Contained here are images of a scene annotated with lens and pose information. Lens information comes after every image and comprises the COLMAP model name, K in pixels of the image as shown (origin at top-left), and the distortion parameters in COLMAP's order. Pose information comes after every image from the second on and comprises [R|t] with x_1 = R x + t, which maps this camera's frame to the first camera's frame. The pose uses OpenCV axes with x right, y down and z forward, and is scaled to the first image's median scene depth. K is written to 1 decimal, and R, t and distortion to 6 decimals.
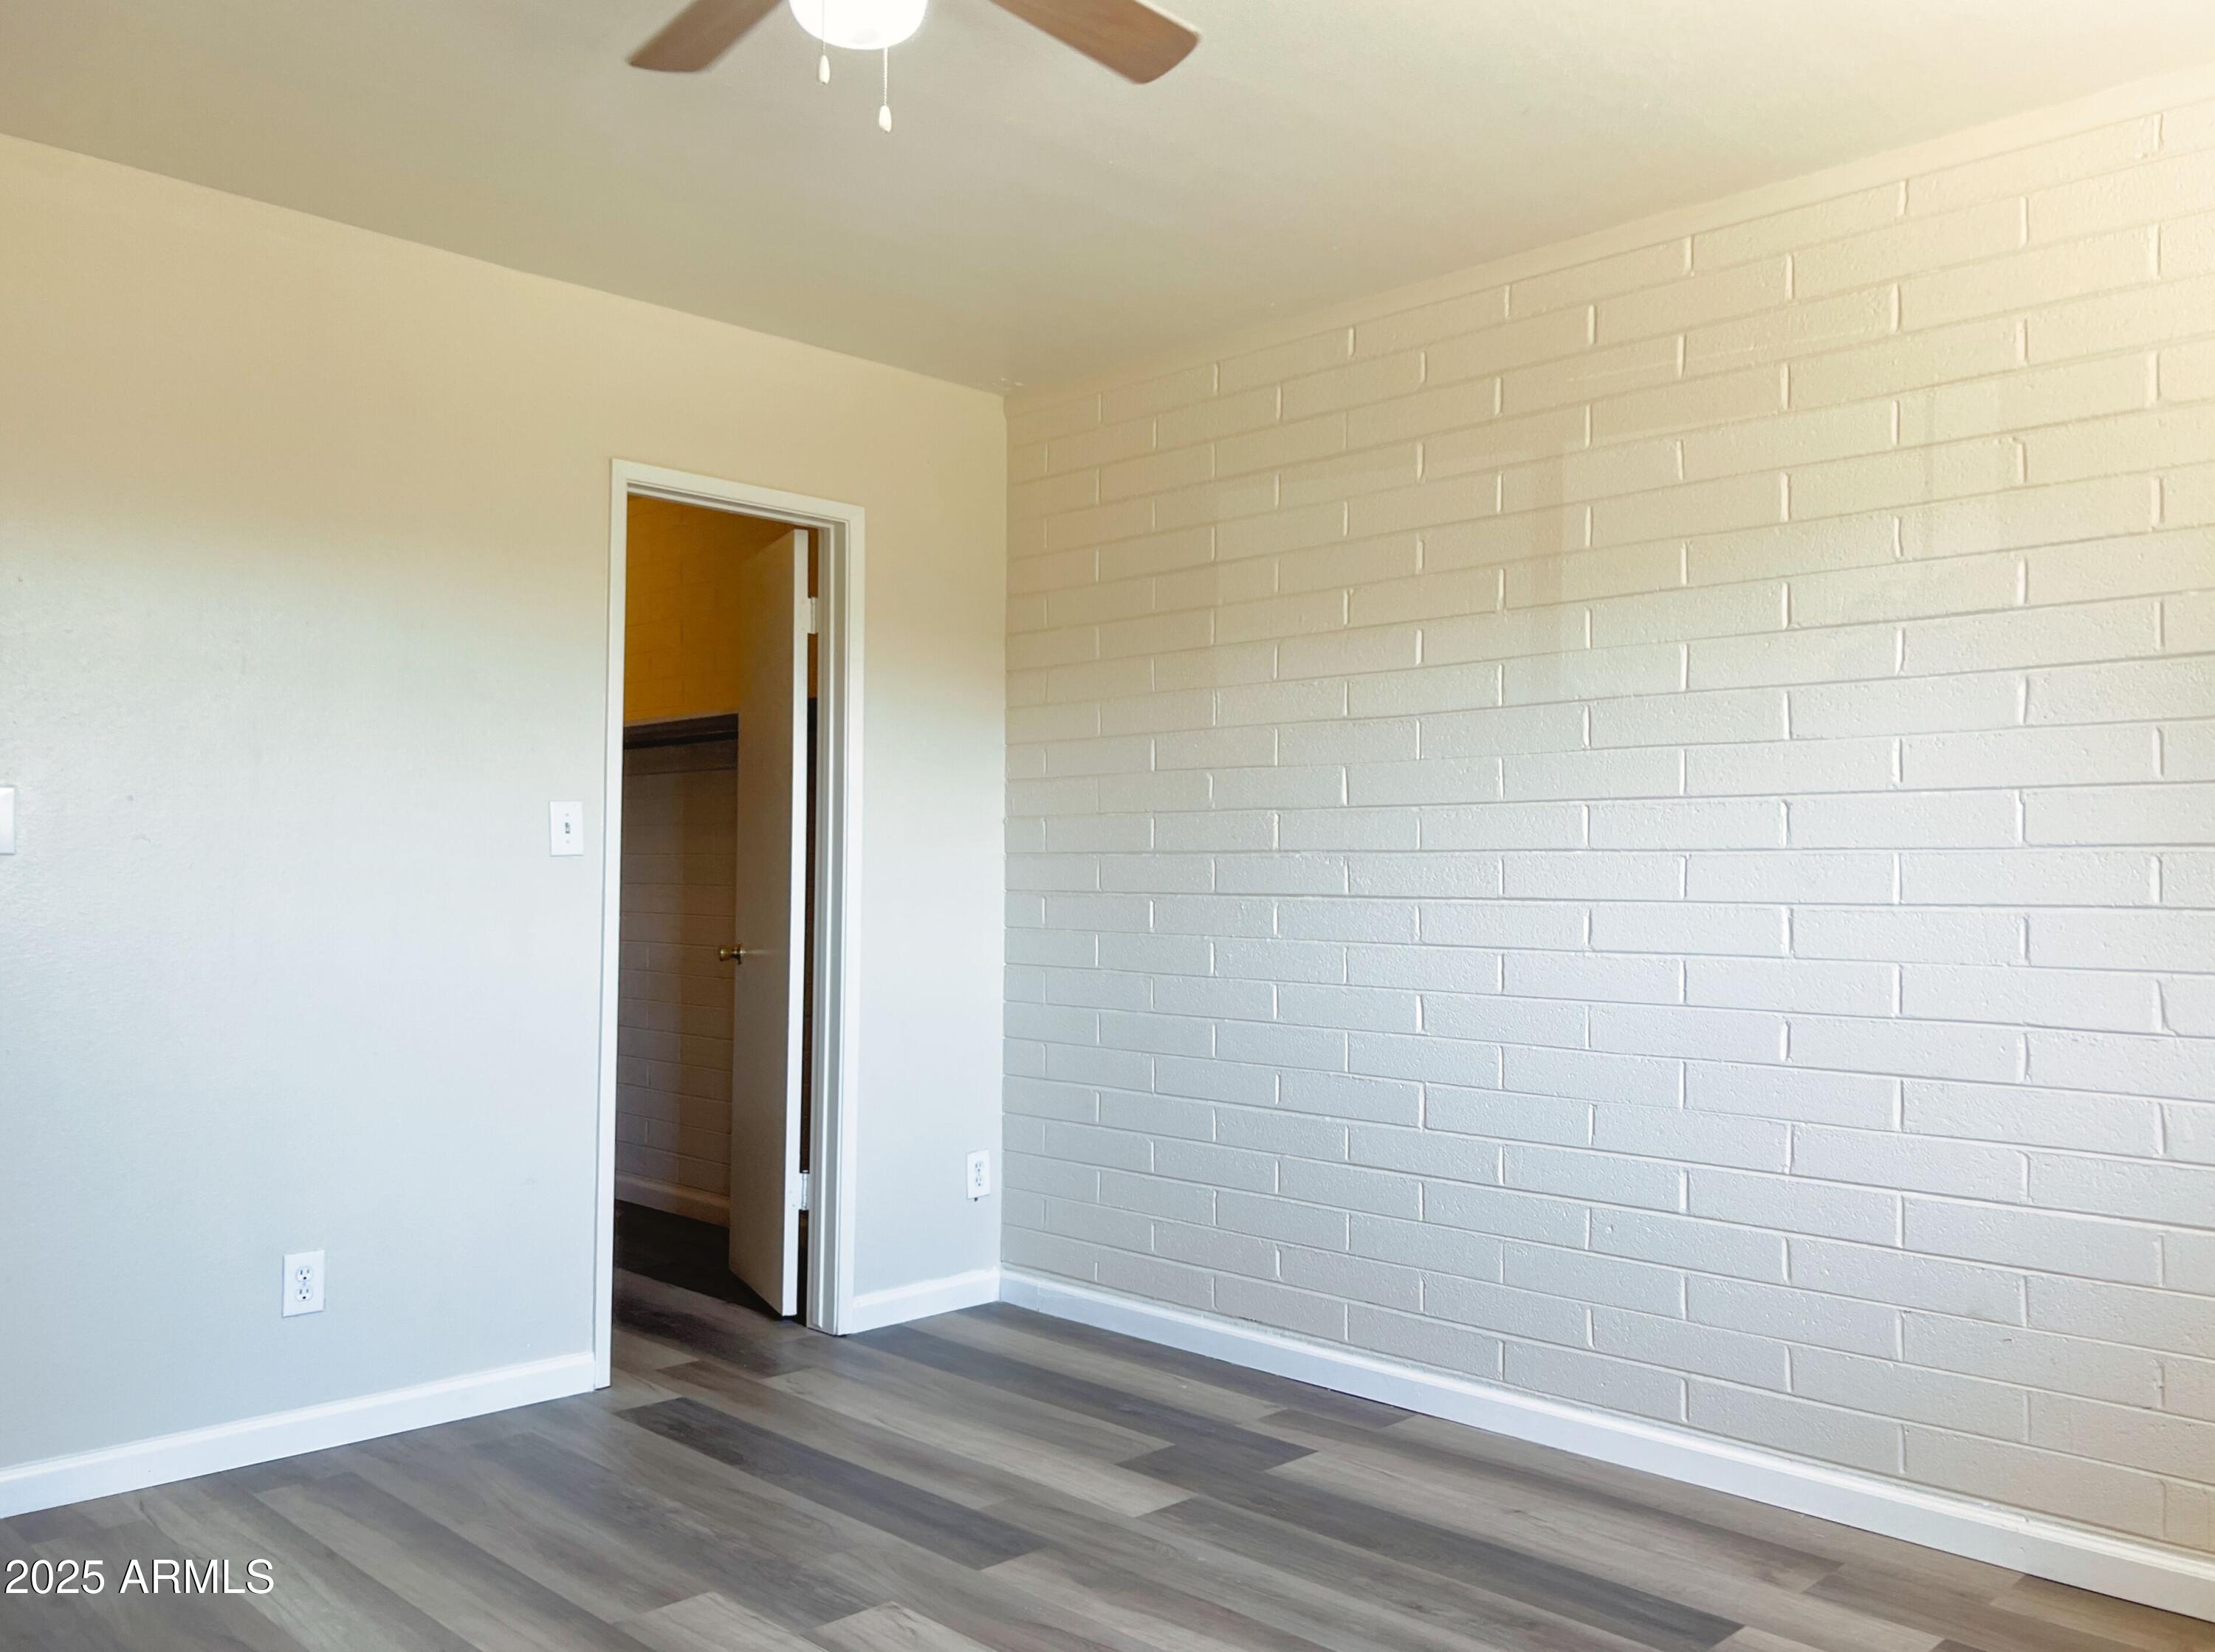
lens RADIAL K [[1753.8, 0, 1093.3], [0, 1753.8, 827.3], [0, 0, 1]] dist [0.049094, -0.035773]
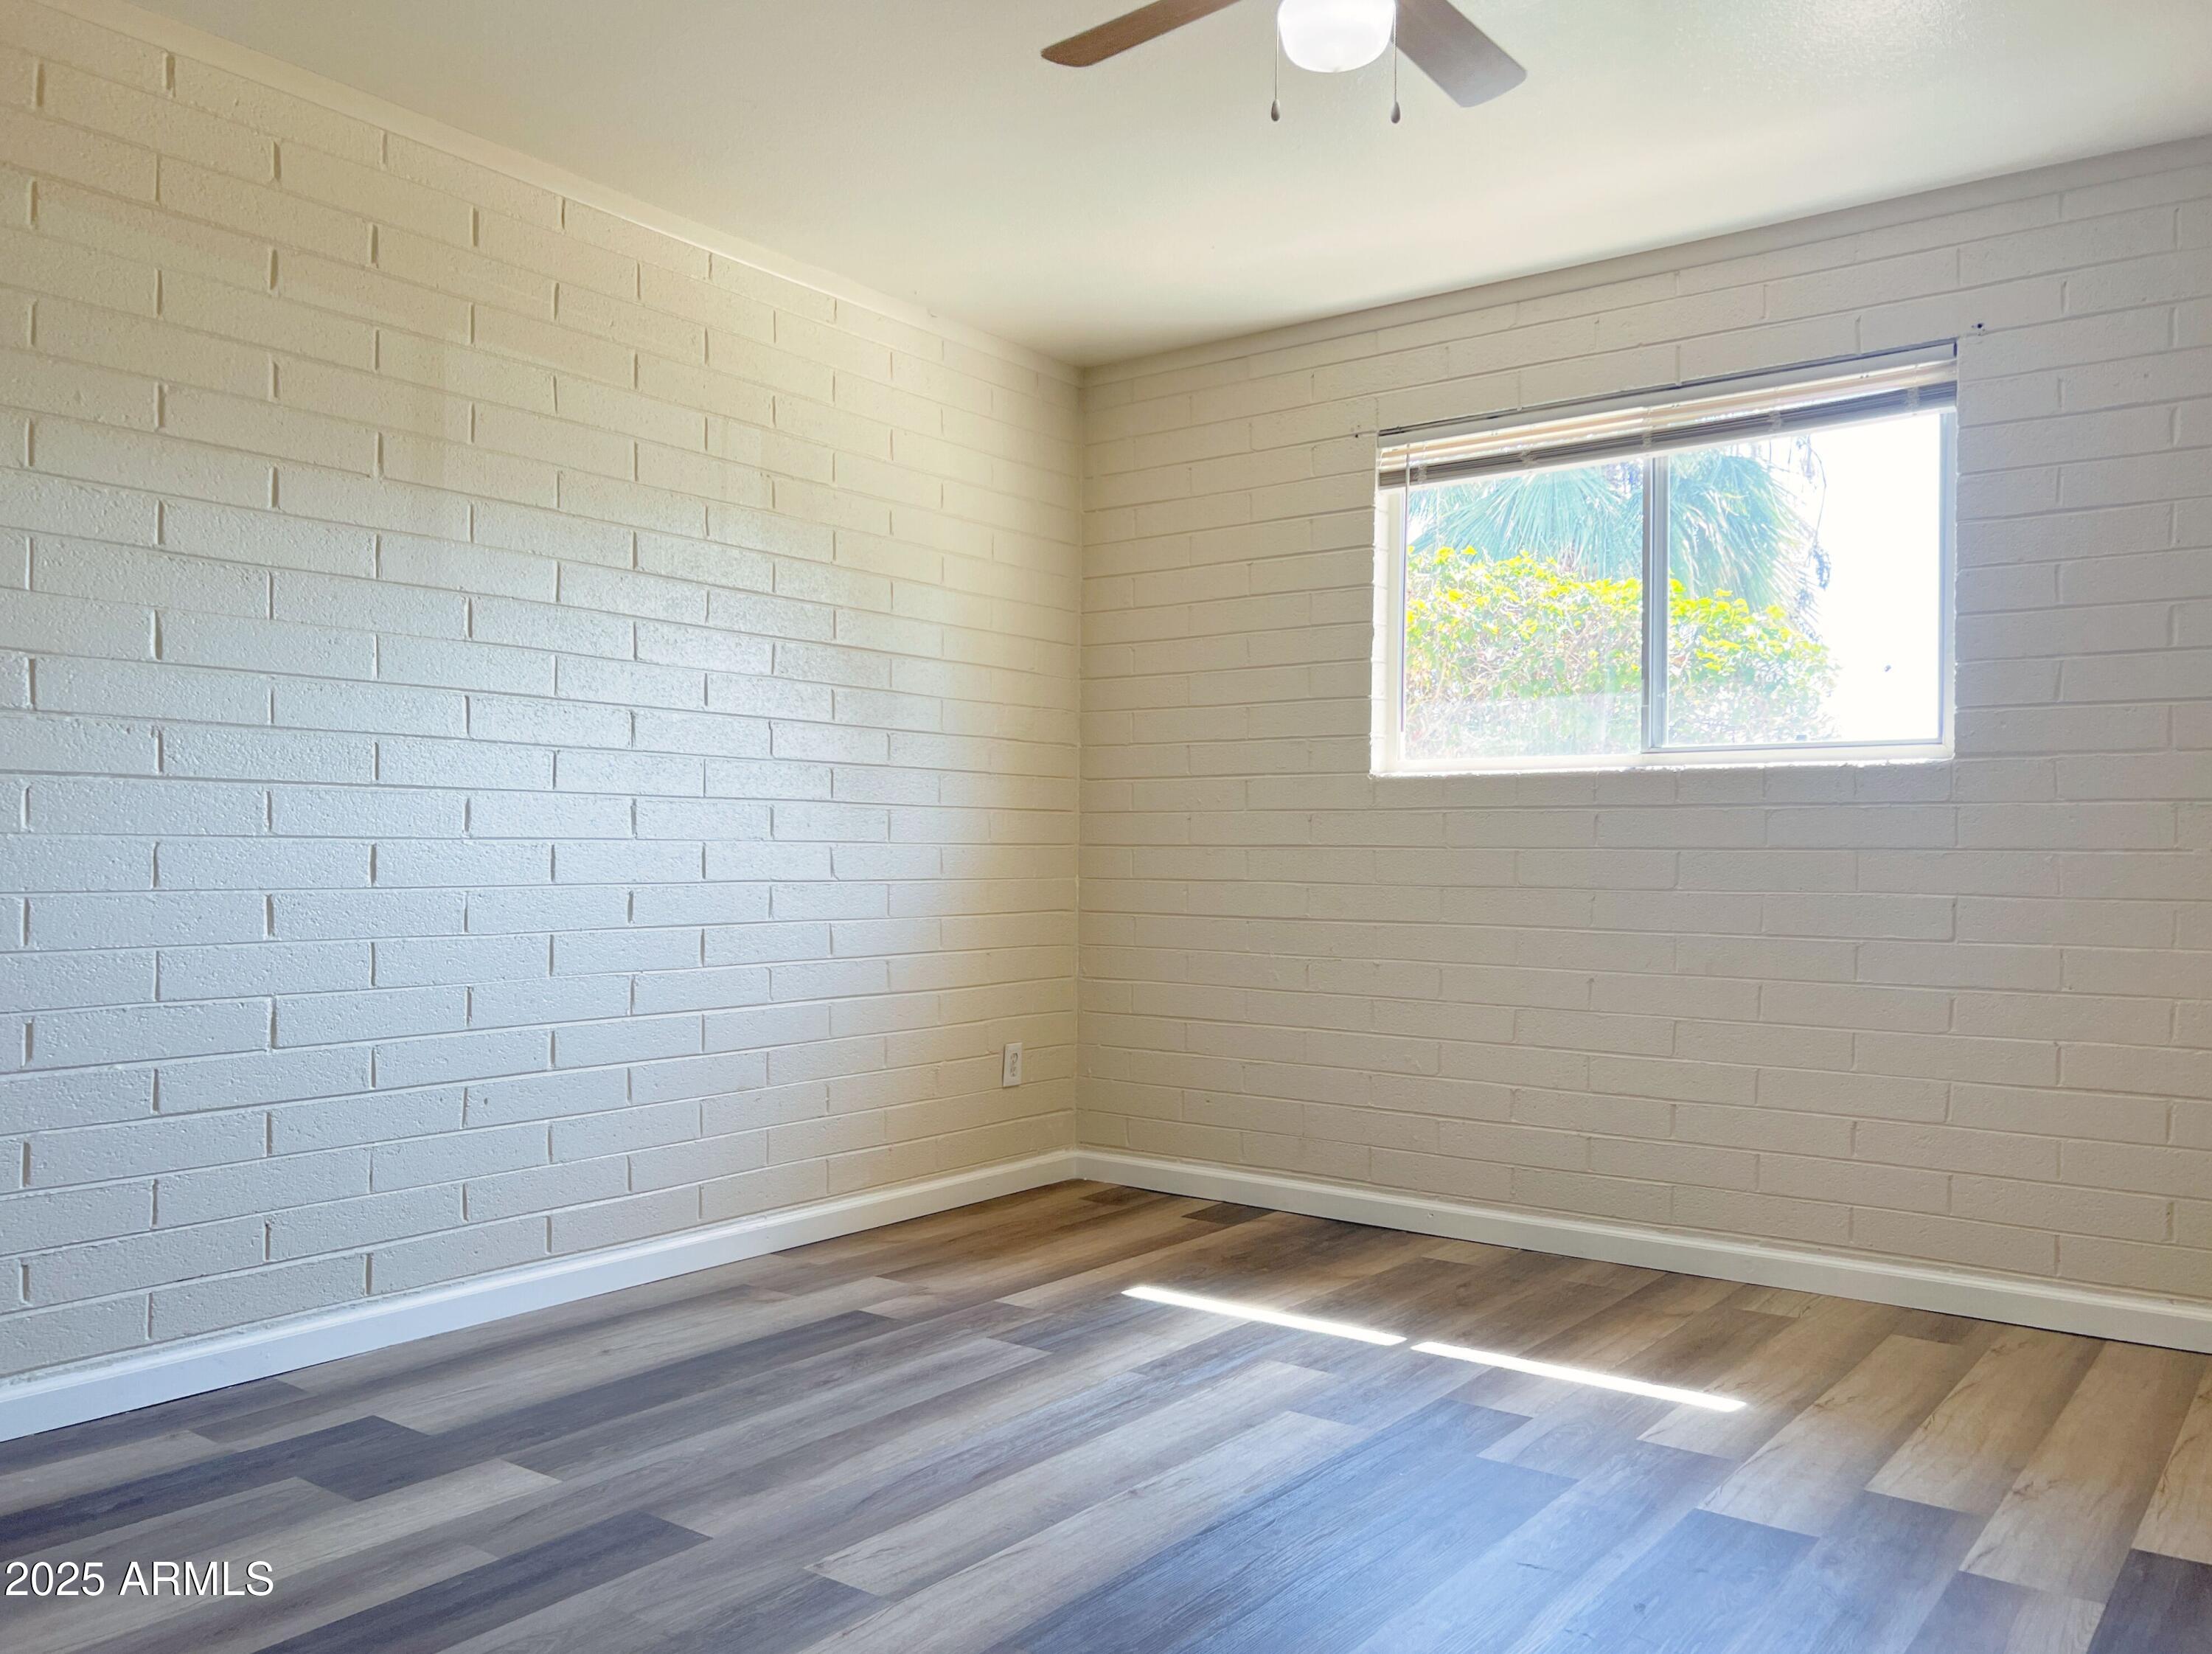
lens RADIAL K [[1751.8, 0, 1093.1], [0, 1751.8, 829.3], [0, 0, 1]] dist [0.049094, -0.035773]
pose [[-0.141842, 0.006810, 0.989866, -0.879109], [-0.037726, 0.999213, -0.012280, 0.071100], [-0.989170, -0.039085, -0.141473, 0.879363]]
